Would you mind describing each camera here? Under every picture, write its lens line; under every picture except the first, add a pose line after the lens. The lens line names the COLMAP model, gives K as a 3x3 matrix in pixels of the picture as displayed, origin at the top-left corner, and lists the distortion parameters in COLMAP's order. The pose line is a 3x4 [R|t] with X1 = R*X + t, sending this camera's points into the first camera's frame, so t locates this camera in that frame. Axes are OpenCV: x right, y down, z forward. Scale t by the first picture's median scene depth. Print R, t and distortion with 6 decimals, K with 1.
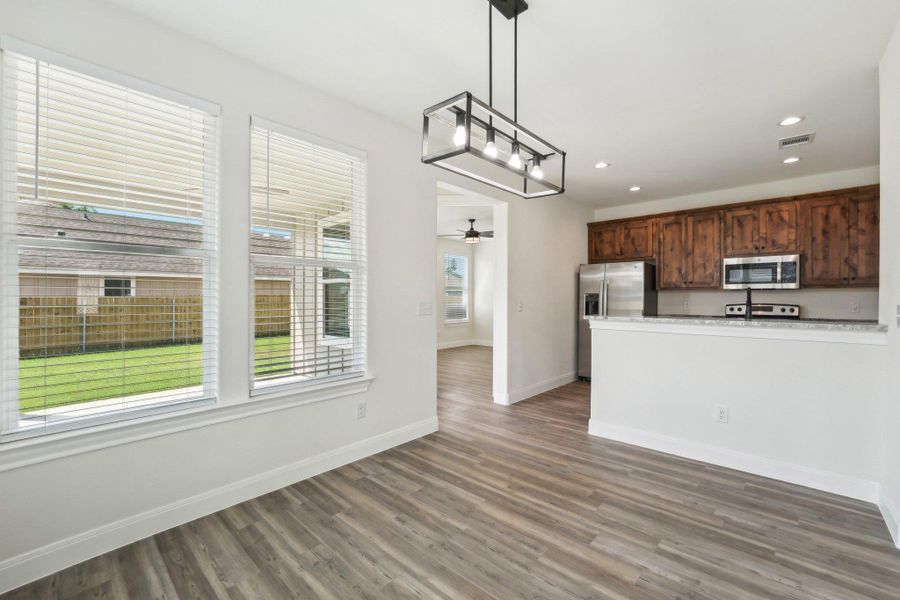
lens RADIAL K [[375.8, 0, 450.0], [0, 375.8, 300.0], [0, 0, 1]] dist [-0.018086, 0.000327]
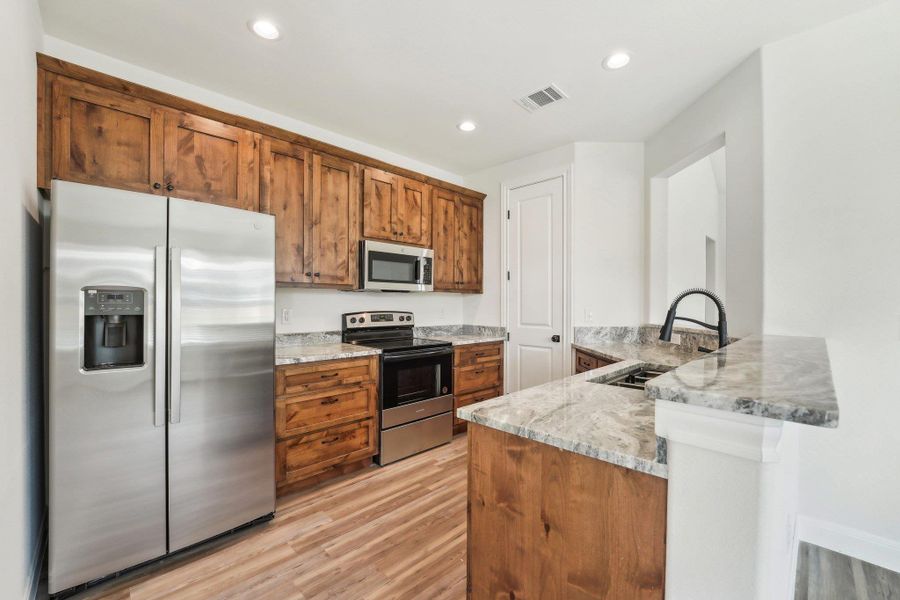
lens RADIAL K [[375.8, 0, 450.0], [0, 375.8, 300.0], [0, 0, 1]] dist [-0.018086, 0.000327]
pose [[0.047183, 0.007963, 0.998855, 0.187909], [-0.001467, 0.999968, -0.007903, -0.010602], [-0.998885, -0.001093, 0.047193, 1.382673]]
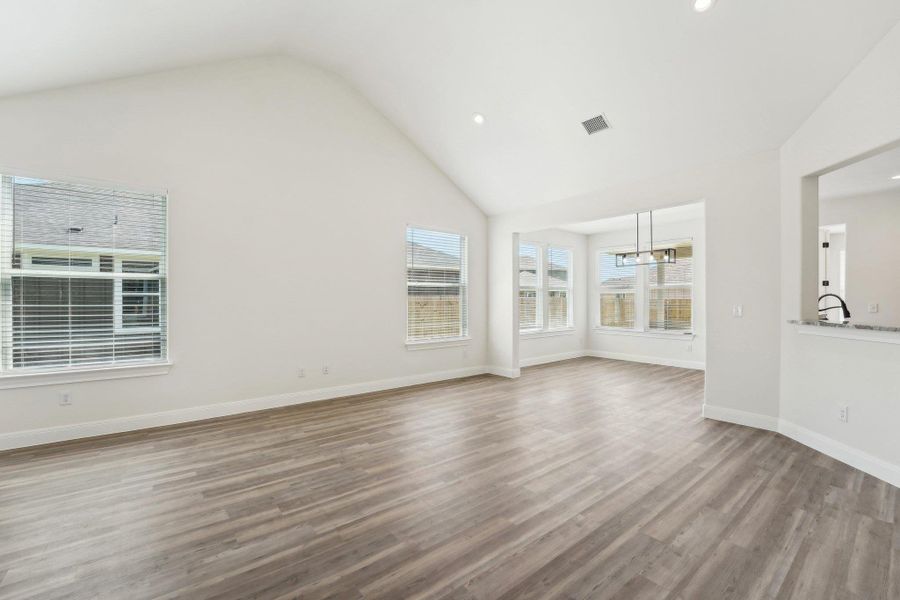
lens RADIAL K [[375.8, 0, 450.0], [0, 375.8, 300.0], [0, 0, 1]] dist [-0.018086, 0.000327]
pose [[-0.149755, 0.002718, -0.988719, 2.295889], [-0.004101, 0.999986, 0.003371, -0.011327], [0.988715, 0.004560, -0.149742, -0.133231]]
